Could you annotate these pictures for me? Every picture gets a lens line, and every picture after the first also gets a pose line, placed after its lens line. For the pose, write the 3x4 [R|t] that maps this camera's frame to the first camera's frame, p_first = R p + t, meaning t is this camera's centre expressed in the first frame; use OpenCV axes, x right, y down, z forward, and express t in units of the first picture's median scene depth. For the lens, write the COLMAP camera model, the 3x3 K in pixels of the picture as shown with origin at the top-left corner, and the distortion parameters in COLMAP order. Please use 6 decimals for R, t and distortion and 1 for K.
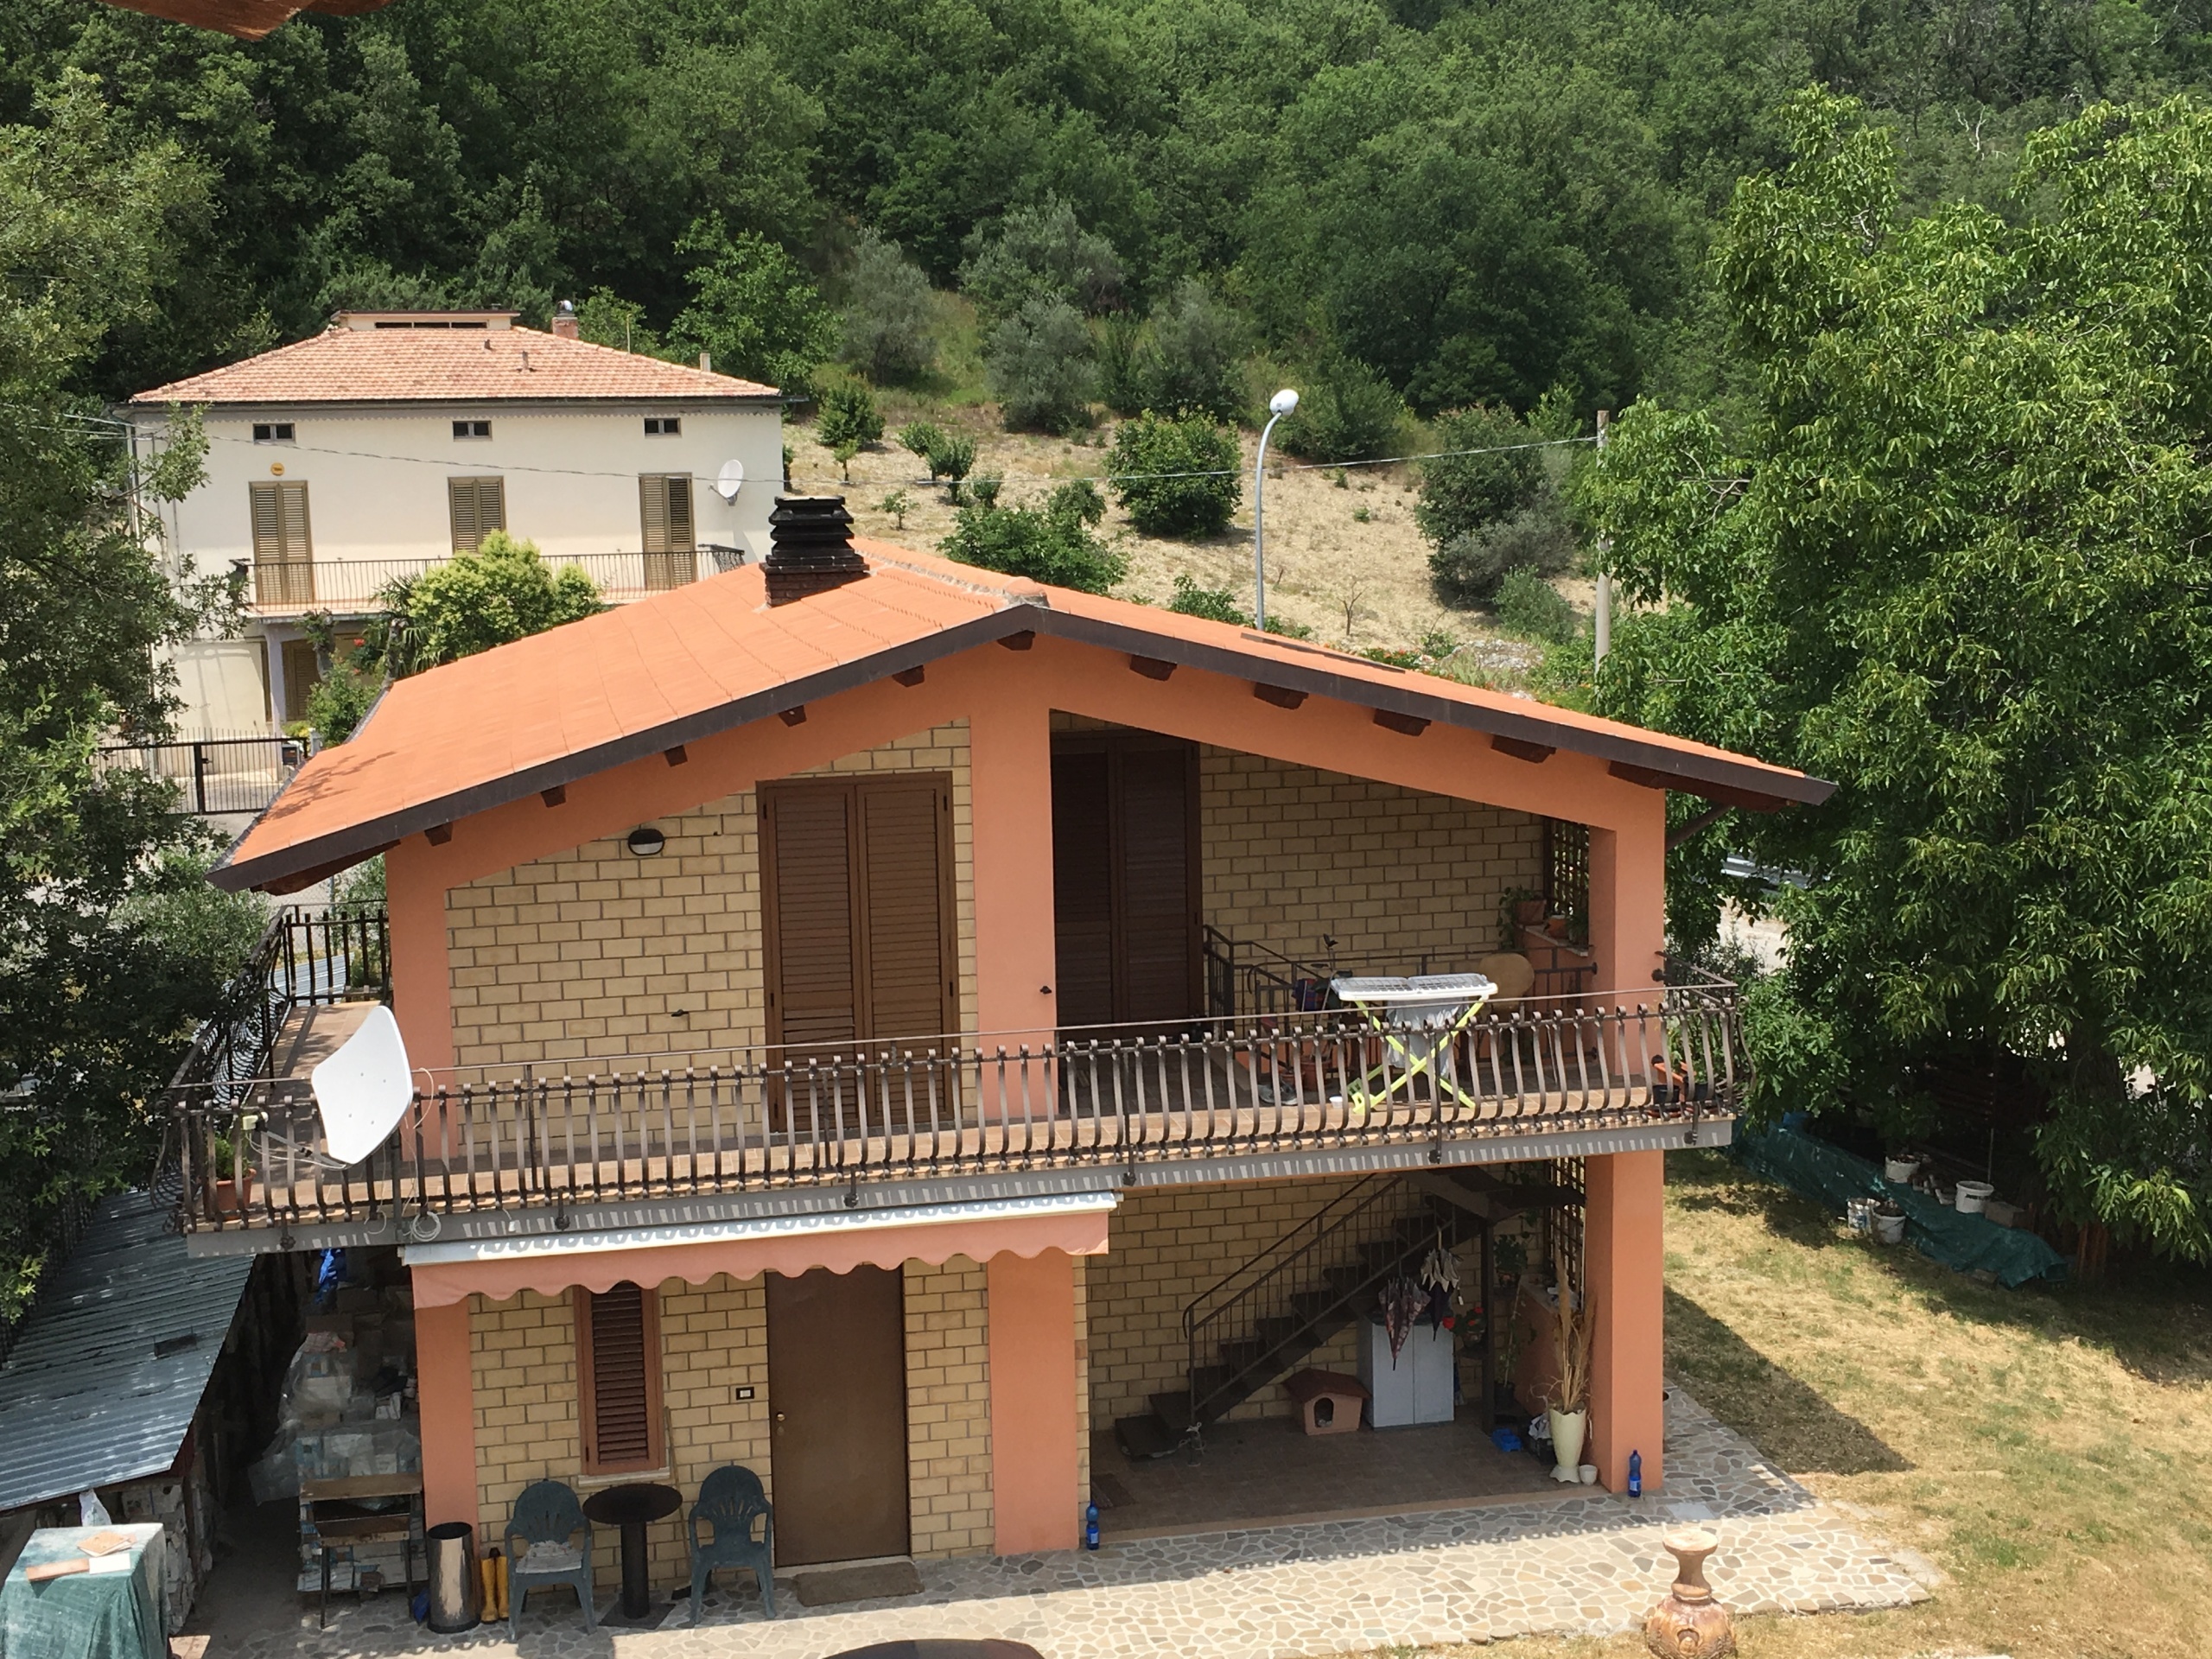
lens RADIAL K [[2729.7, 0, 1106.0], [0, 2729.7, 829.5], [0, 0, 1]] dist [0.038886, -0.008163]
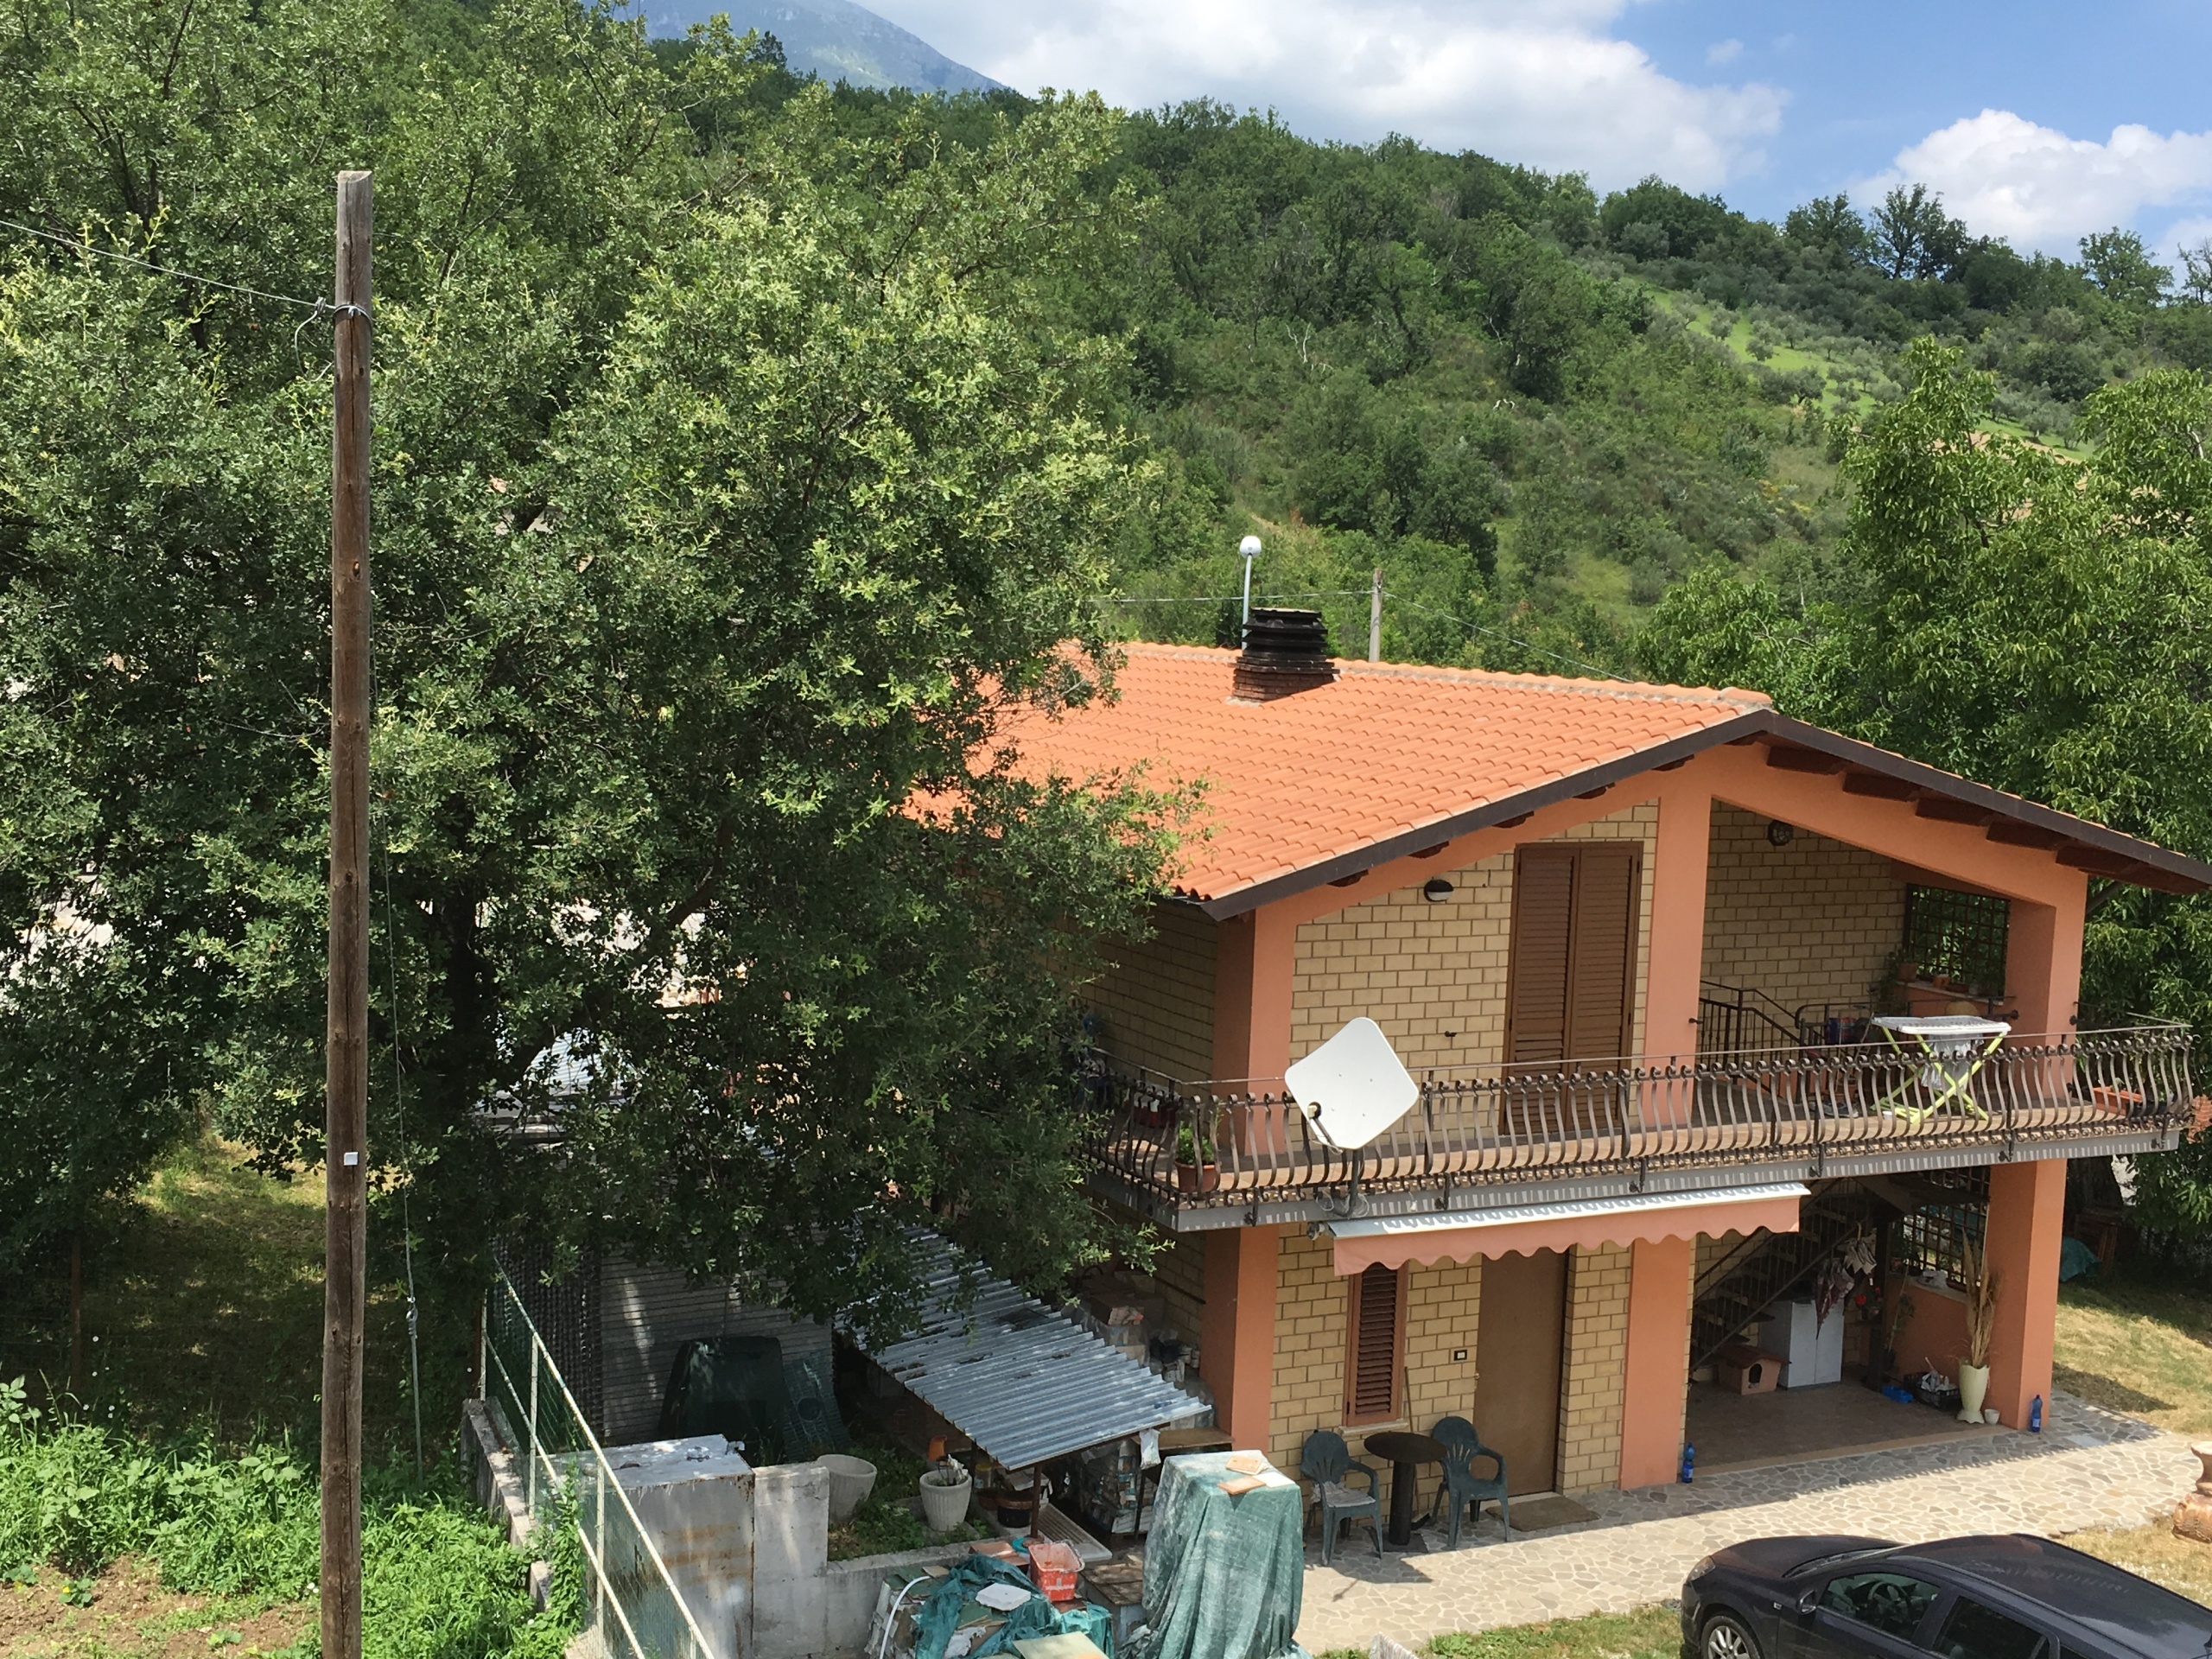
lens RADIAL K [[2532.4, 0, 1105.4], [0, 2532.4, 822.5], [0, 0, 1]] dist [0.023672, 0.032943]
pose [[0.962329, 0.037743, 0.269256, -0.585737], [-0.025500, 0.998482, -0.048828, 0.031517], [-0.270690, 0.040122, 0.961830, -0.033737]]
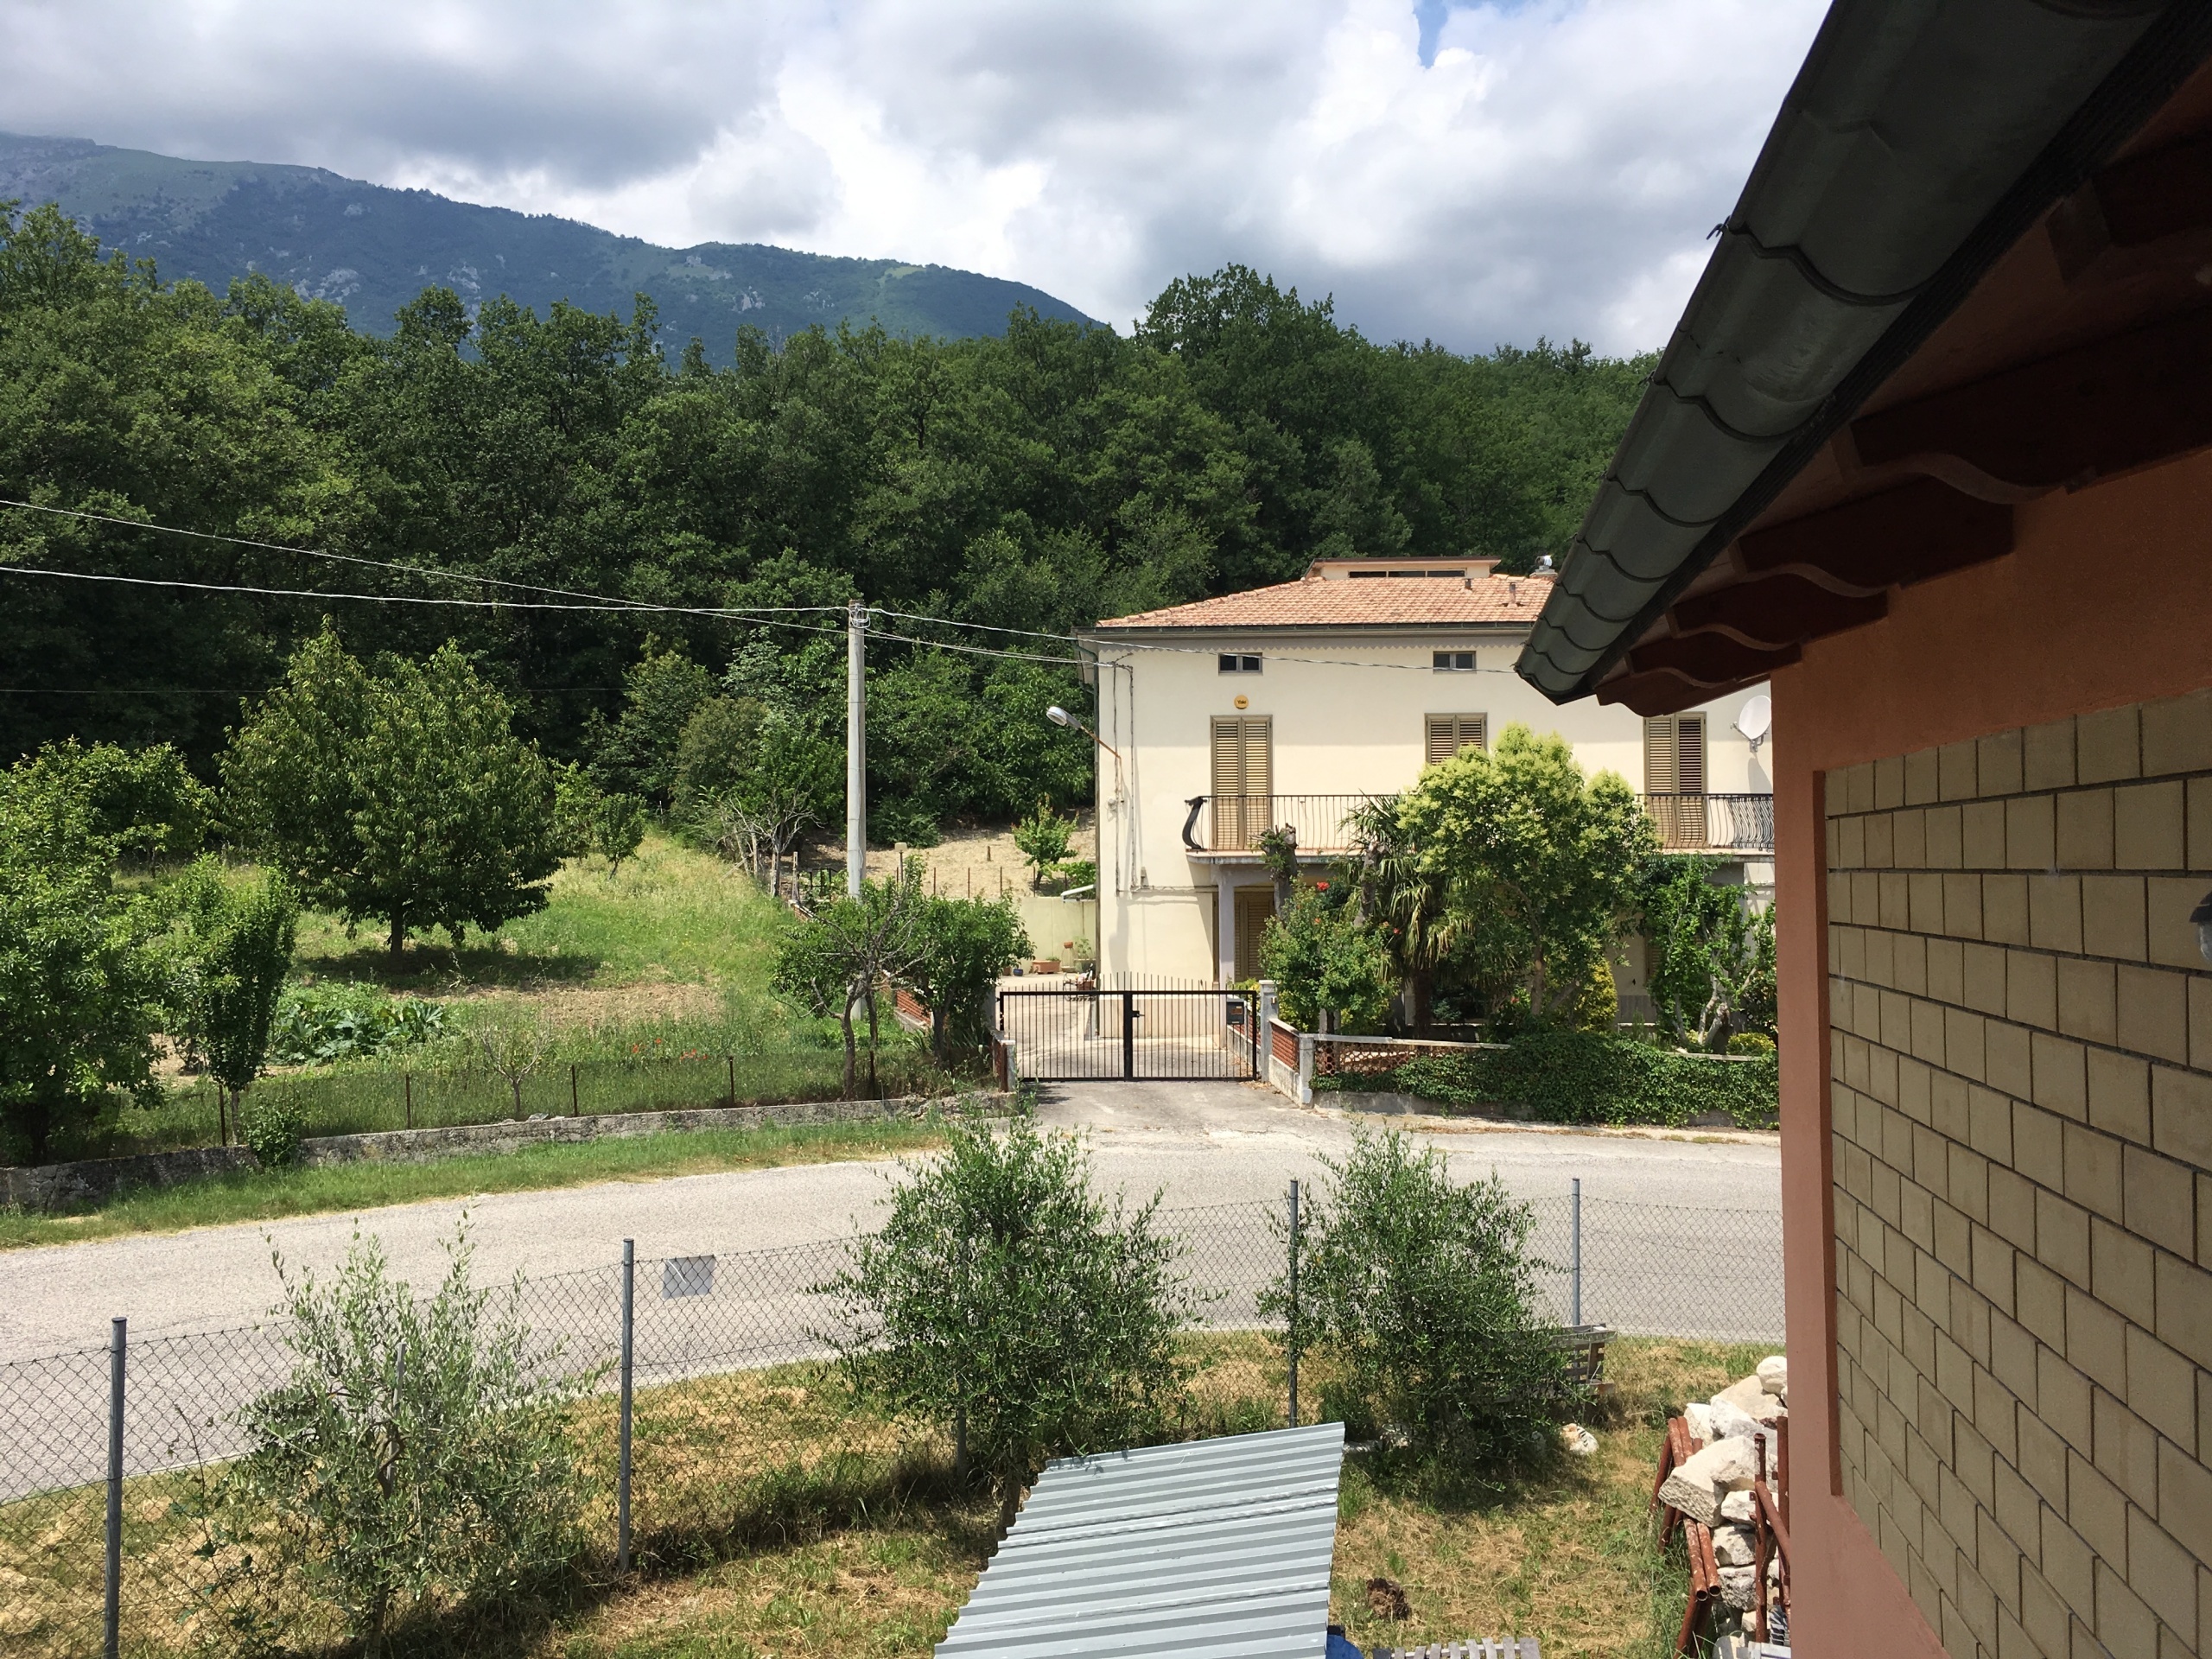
lens RADIAL K [[1900.9, 0, 1101.8], [0, 1900.9, 831.3], [0, 0, 1]] dist [0.067527, -0.085623]
pose [[0.932517, 0.008044, -0.361037, -0.350290], [-0.060219, 0.989218, -0.133498, -0.007123], [0.356070, 0.146231, 0.922947, 1.214771]]
